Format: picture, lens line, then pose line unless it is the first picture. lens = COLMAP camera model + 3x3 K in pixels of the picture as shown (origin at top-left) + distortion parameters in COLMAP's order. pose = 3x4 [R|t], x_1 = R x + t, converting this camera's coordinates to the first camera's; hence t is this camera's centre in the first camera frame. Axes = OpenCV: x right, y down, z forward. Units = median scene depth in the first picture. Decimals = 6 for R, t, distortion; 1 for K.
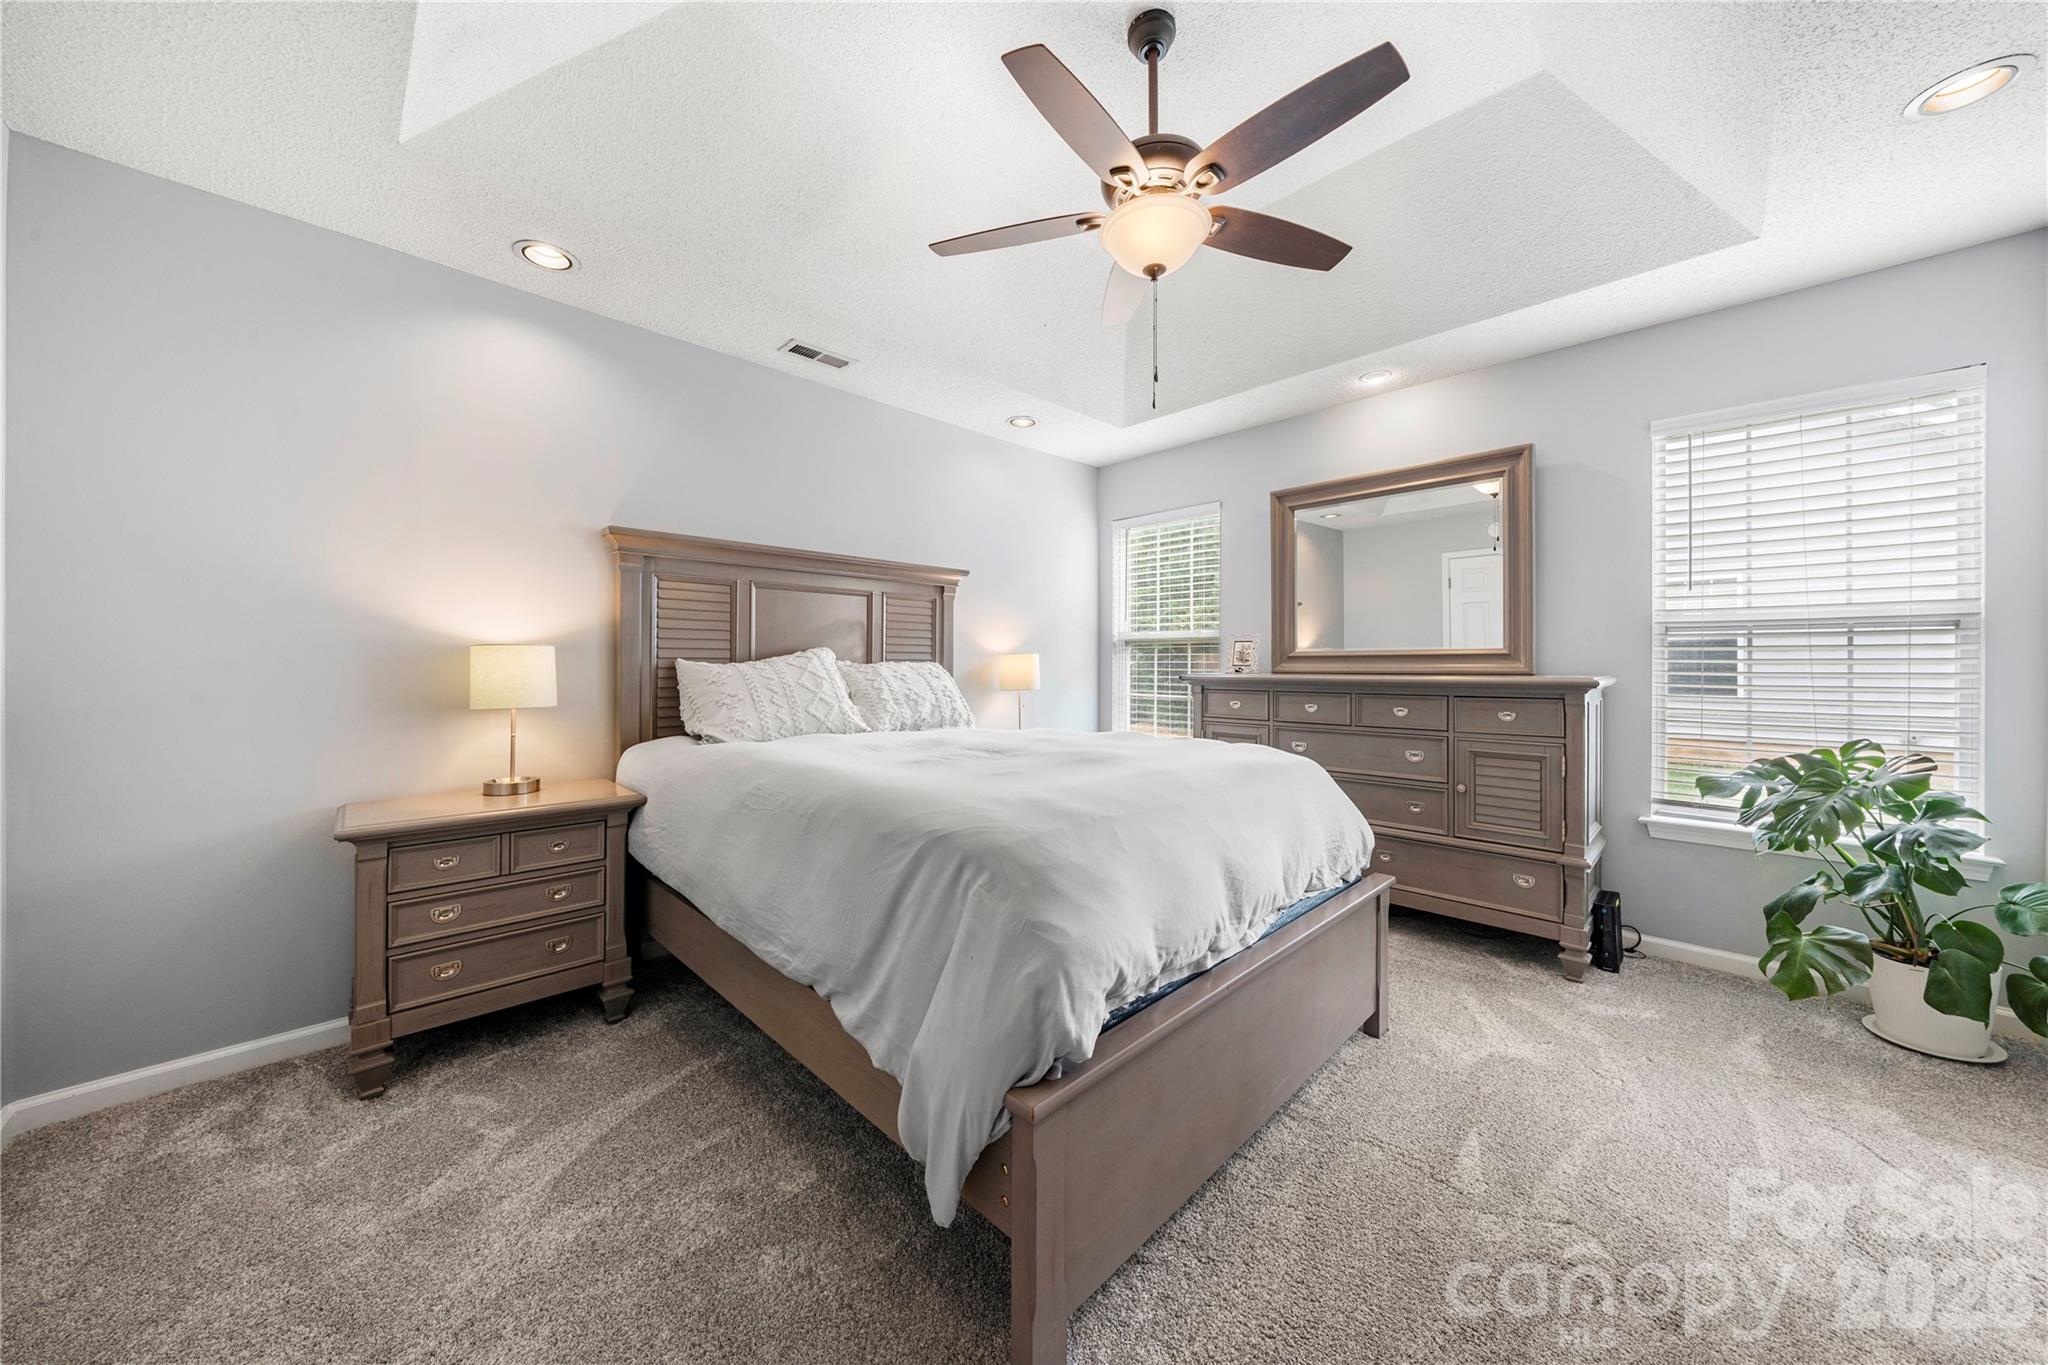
lens RADIAL K [[702.9, 0, 1014.5], [0, 702.9, 666.2], [0, 0, 1]] dist [-0.000500, -0.000110]
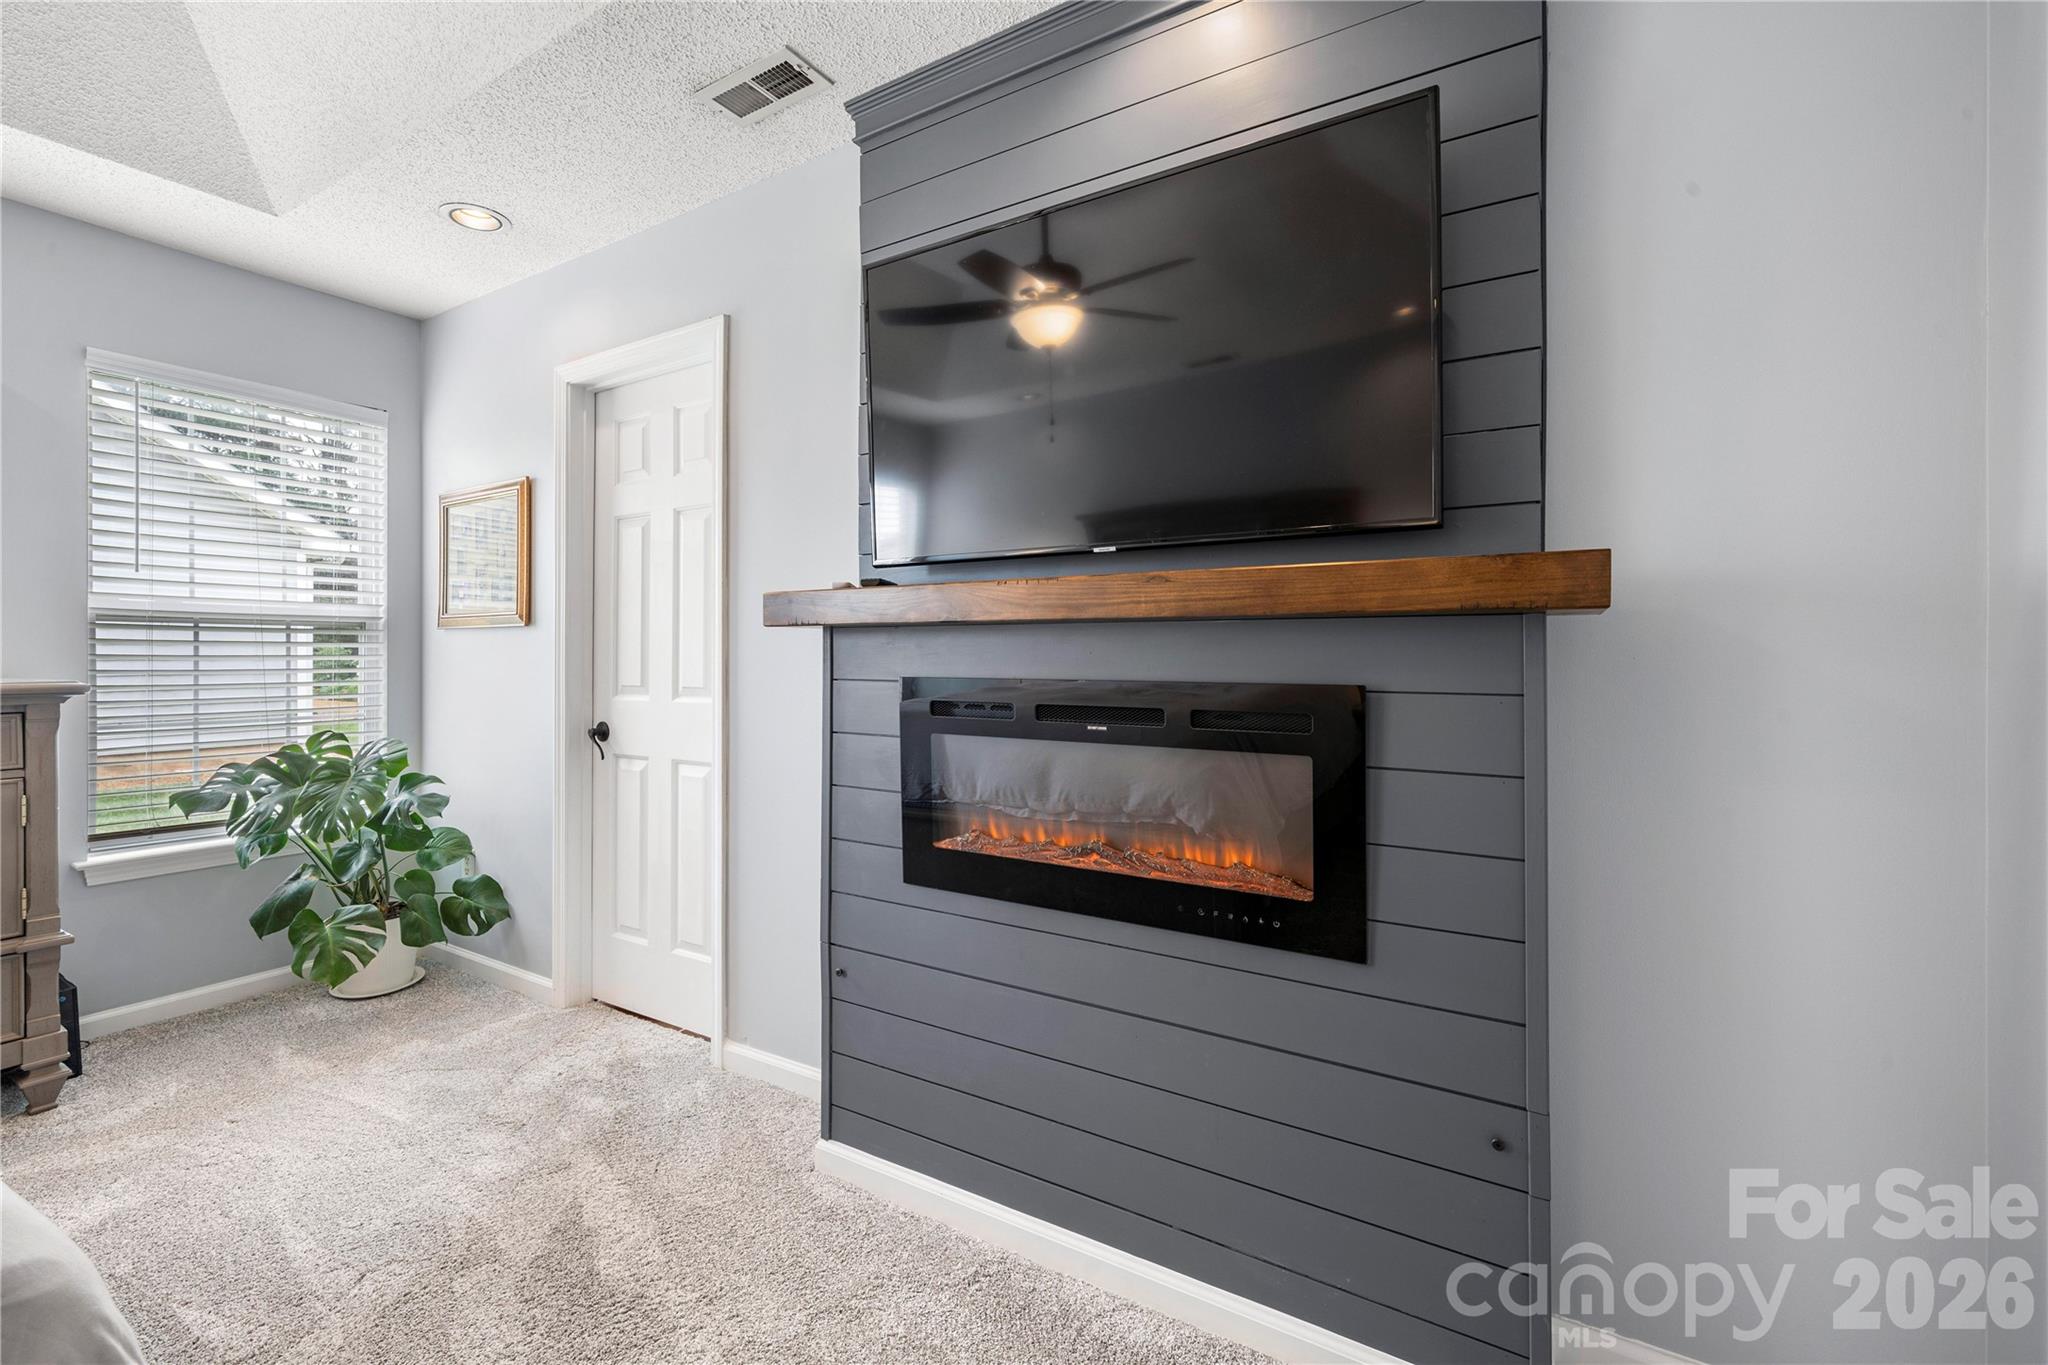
lens RADIAL K [[880.0, 0, 1023.5], [0, 880.0, 665.5], [0, 0, 1]] dist [-0.001040, -0.000182]
pose [[-0.236594, -0.008498, 0.971571, -0.332713], [0.007980, 0.999911, 0.010689, -0.001047], [-0.971576, 0.010282, -0.236505, 0.282232]]
